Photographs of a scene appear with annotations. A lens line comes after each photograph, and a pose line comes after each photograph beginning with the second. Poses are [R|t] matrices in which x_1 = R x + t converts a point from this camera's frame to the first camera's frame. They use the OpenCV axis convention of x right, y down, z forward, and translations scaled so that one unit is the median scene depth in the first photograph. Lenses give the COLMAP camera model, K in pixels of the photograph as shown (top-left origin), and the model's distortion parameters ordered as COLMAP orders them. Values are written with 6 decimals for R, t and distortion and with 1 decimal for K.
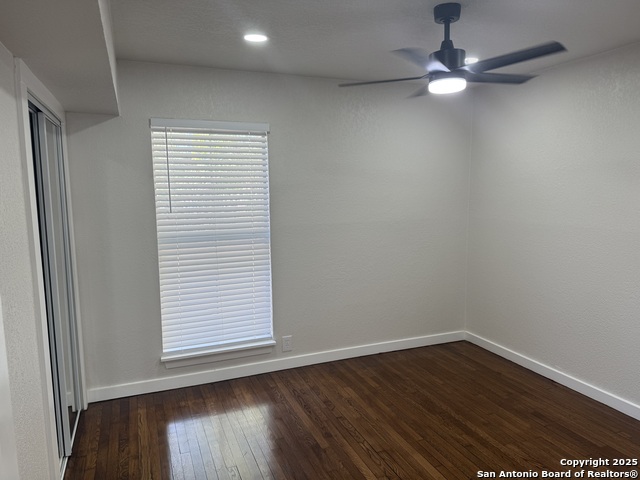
lens RADIAL K [[454.9, 0, 317.4], [0, 454.9, 244.4], [0, 0, 1]] dist [0.023653, -0.029960]
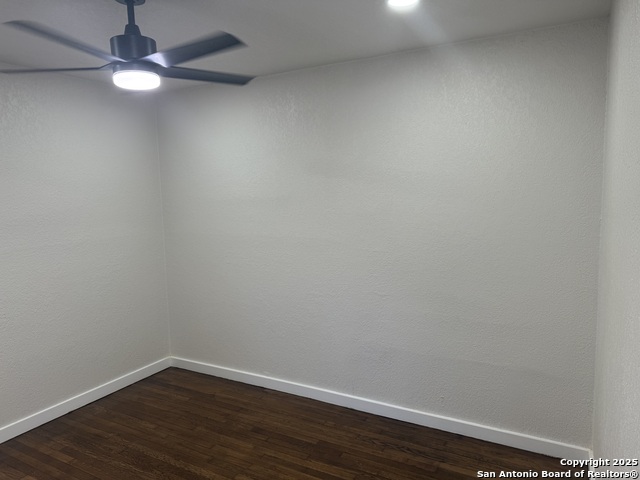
lens RADIAL K [[454.9, 0, 322.0], [0, 454.9, 239.8], [0, 0, 1]] dist [0.023653, -0.029960]
pose [[0.776864, -0.075245, 0.625157, 0.005737], [0.096888, 0.995295, -0.000605, -0.019782], [-0.622170, 0.061040, 0.780499, 0.110123]]
